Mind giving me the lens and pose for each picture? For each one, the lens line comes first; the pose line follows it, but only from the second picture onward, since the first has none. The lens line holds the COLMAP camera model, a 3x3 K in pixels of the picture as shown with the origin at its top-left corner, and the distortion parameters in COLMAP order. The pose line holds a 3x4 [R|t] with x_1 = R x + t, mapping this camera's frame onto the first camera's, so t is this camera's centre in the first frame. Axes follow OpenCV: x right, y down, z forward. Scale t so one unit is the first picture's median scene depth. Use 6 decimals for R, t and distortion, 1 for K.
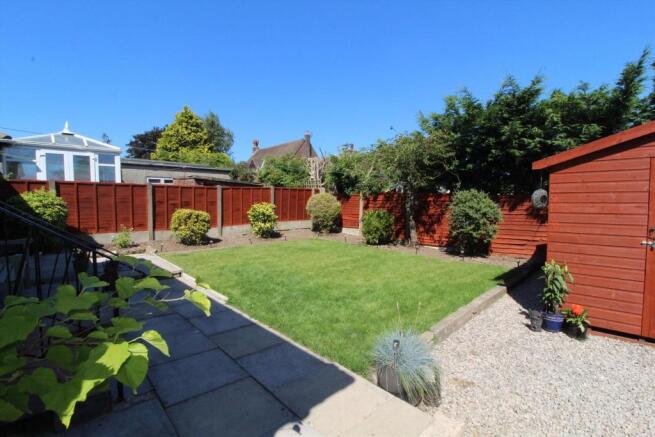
lens RADIAL K [[310.0, 0, 326.1], [0, 310.0, 212.1], [0, 0, 1]] dist [-0.013984, -0.000623]
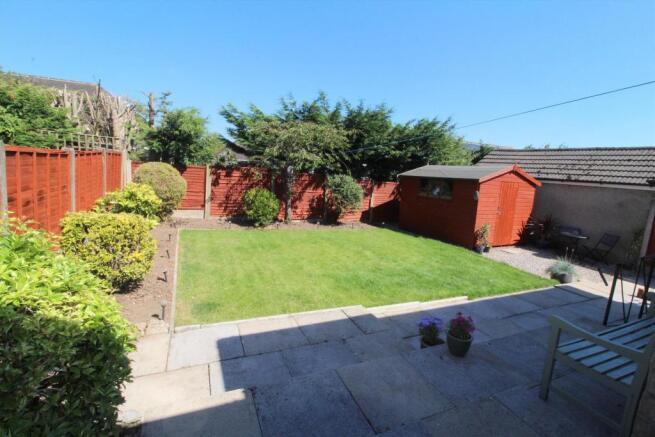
lens RADIAL K [[310.0, 0, 326.1], [0, 310.0, 212.1], [0, 0, 1]] dist [-0.013984, -0.000623]
pose [[0.285561, -0.107405, 0.952323, -0.581071], [-0.038071, 0.991644, 0.123255, -0.052804], [-0.957604, -0.071453, 0.279086, 0.472718]]
